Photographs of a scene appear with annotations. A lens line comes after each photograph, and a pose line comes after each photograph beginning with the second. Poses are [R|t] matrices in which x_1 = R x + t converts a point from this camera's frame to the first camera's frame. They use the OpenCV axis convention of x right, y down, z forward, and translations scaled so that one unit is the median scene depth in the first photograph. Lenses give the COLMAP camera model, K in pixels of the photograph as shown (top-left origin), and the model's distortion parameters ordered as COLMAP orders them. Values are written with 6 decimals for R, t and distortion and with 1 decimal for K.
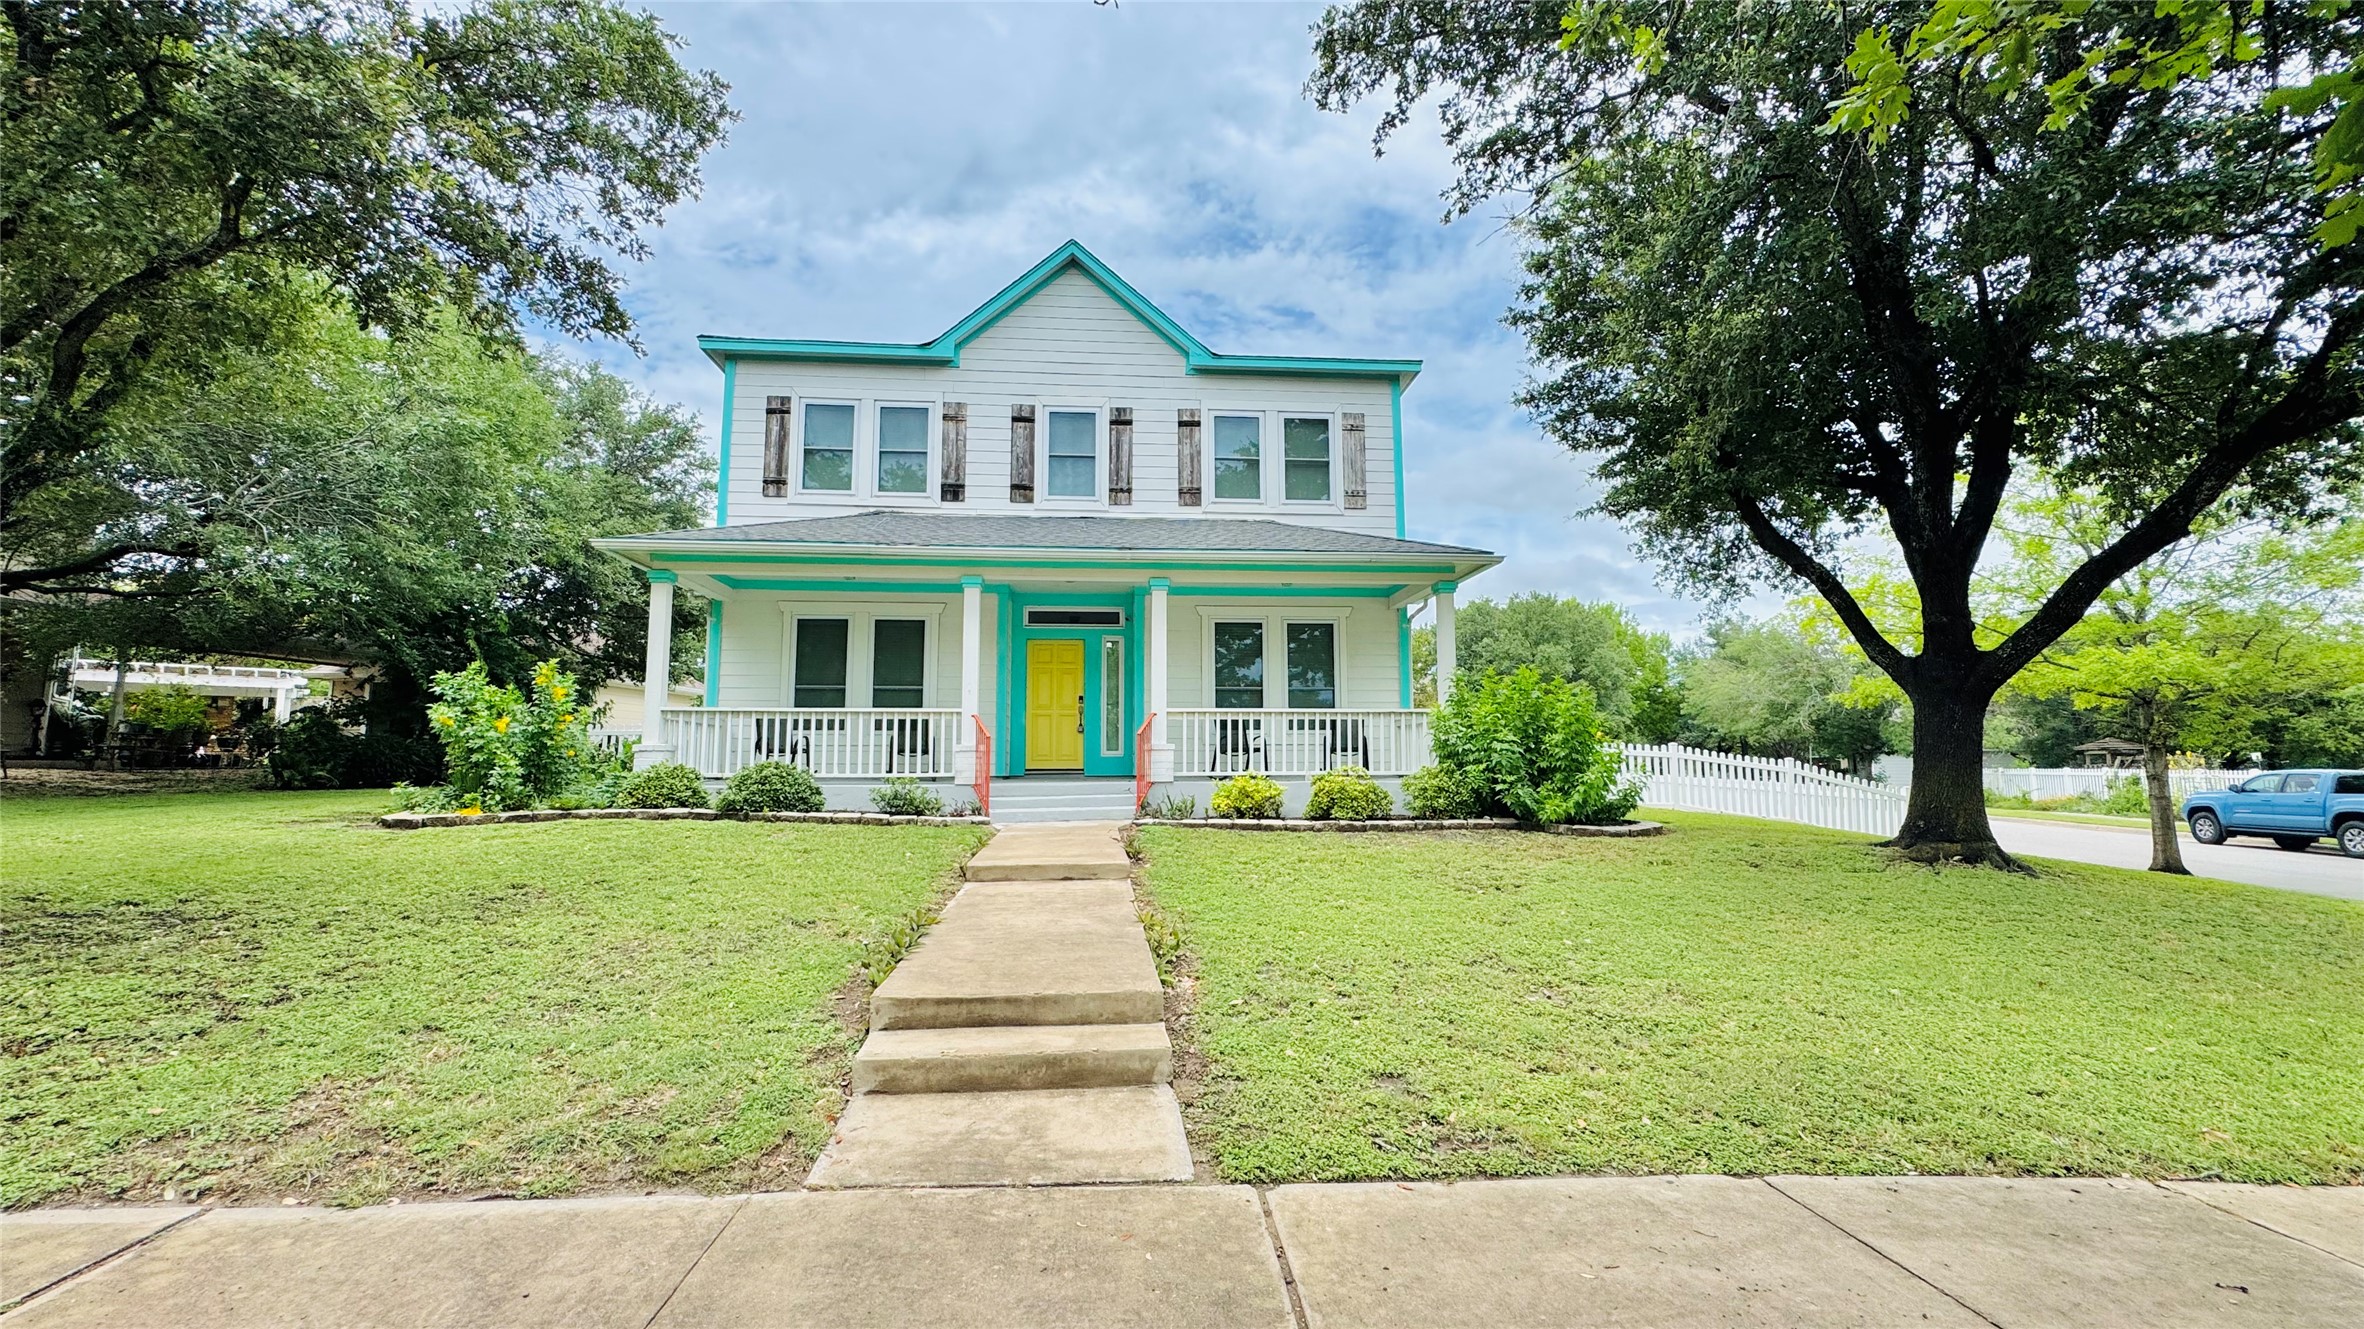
lens RADIAL K [[951.2, 0, 1179.3], [0, 951.2, 661.3], [0, 0, 1]] dist [-0.004915, 0.000287]
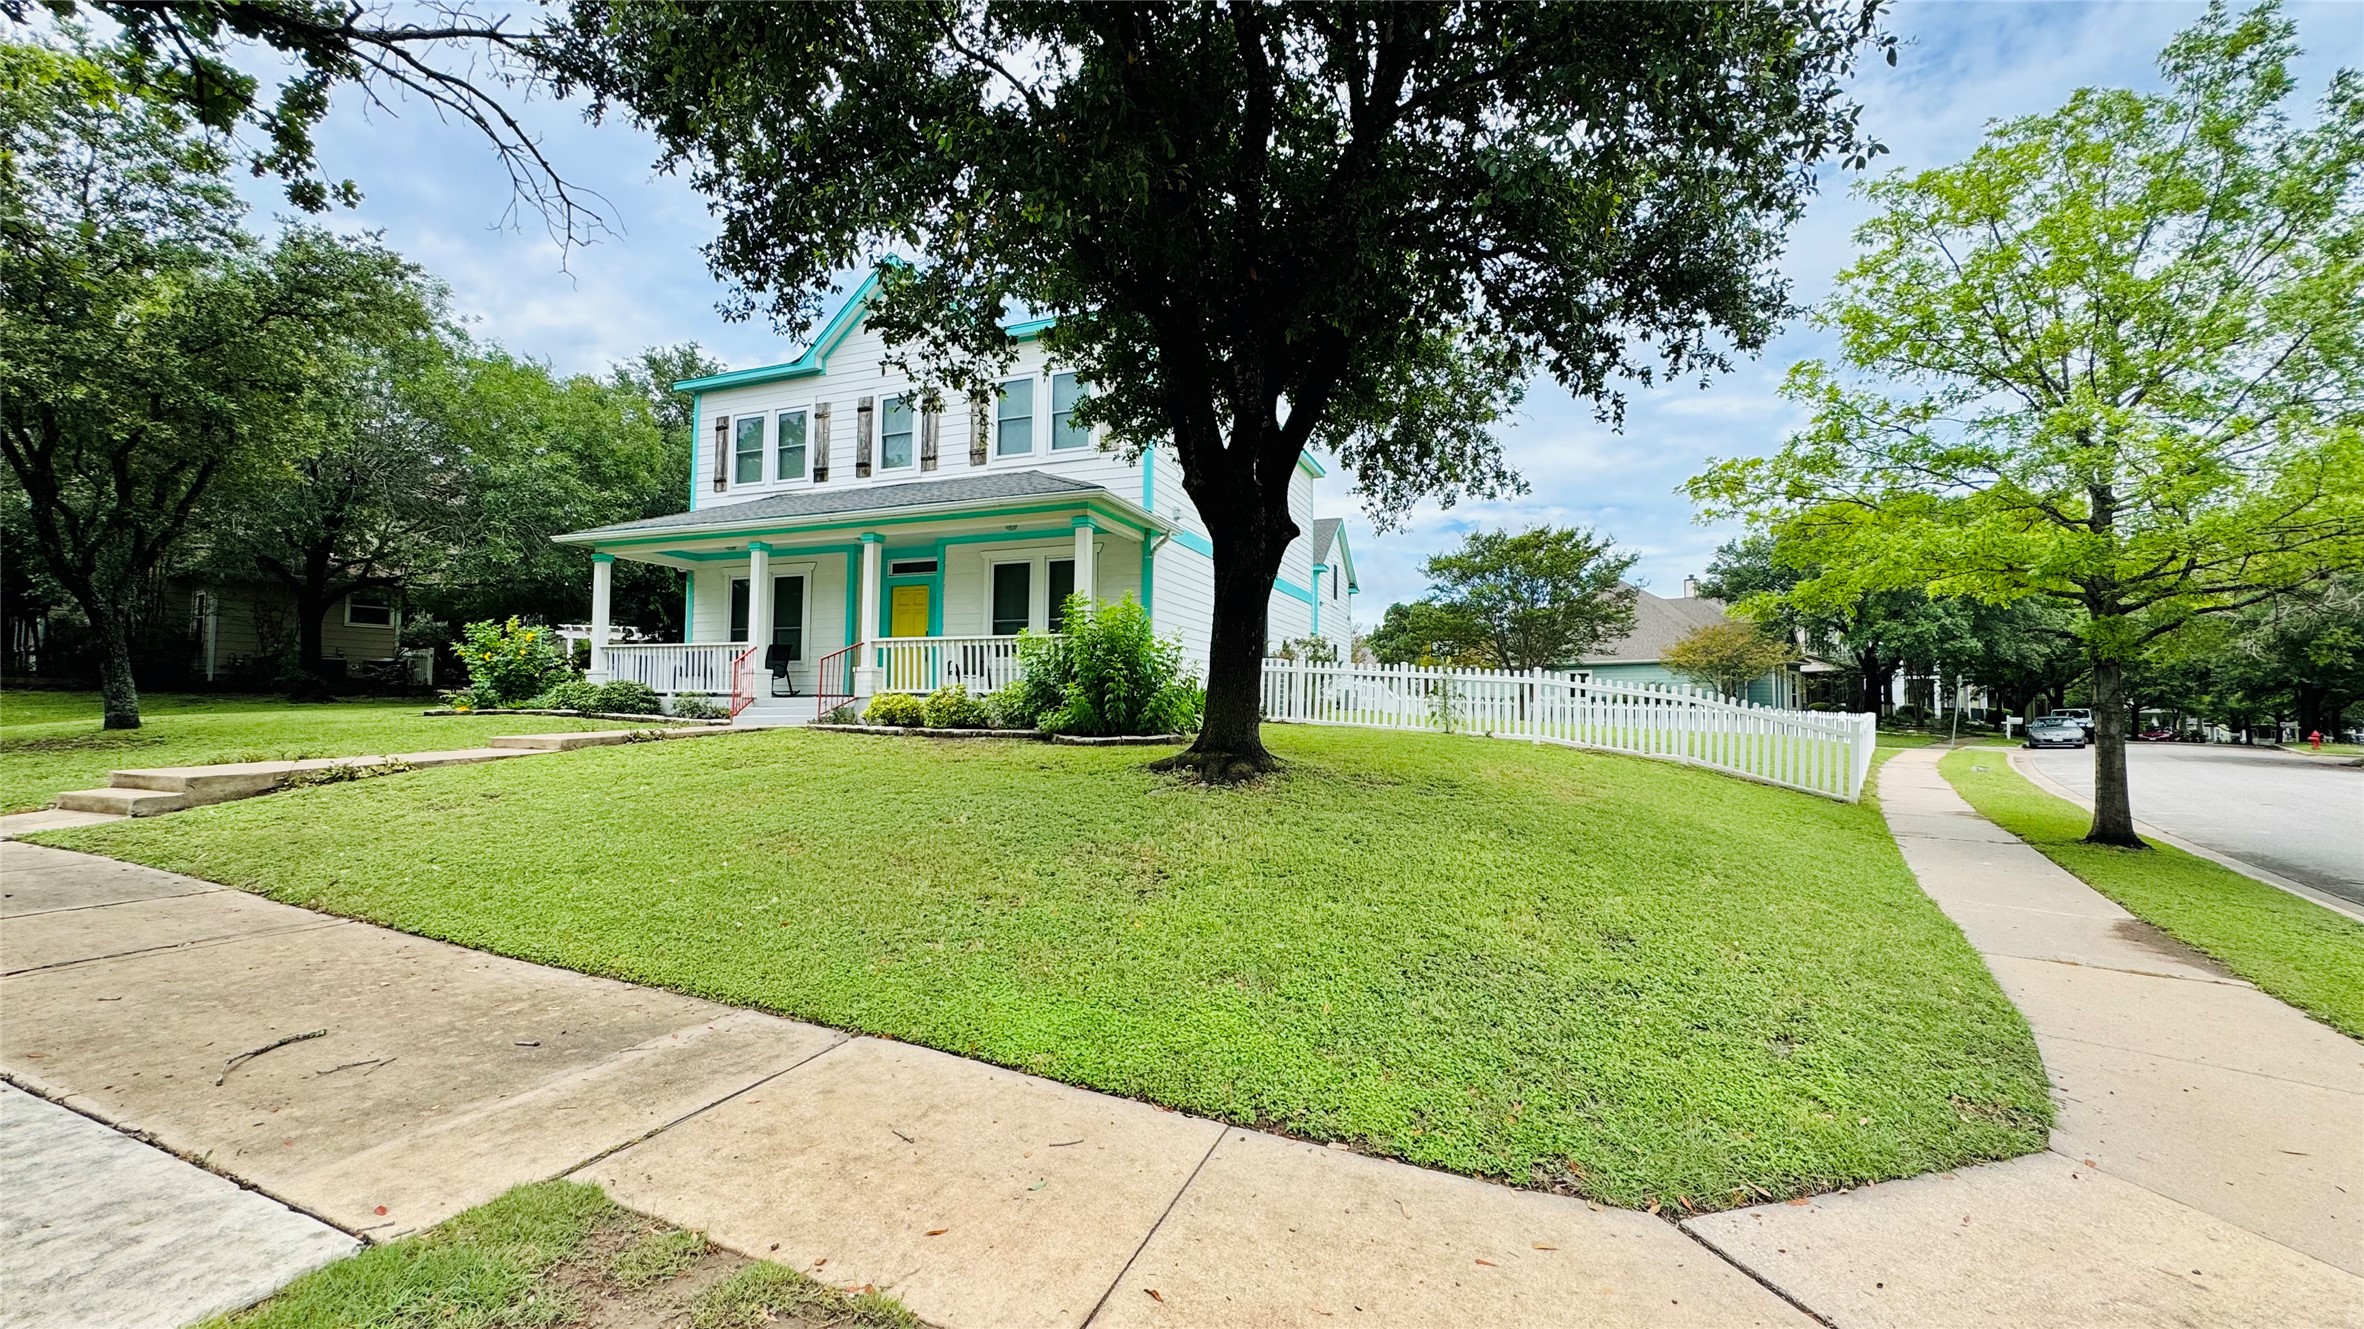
lens RADIAL K [[951.2, 0, 1182.3], [0, 951.2, 665.9], [0, 0, 1]] dist [-0.004915, 0.000287]
pose [[0.883661, -0.001769, -0.468123, 0.795302], [0.042160, 0.996230, 0.075820, 0.004668], [0.466224, -0.086735, 0.880404, 0.064154]]
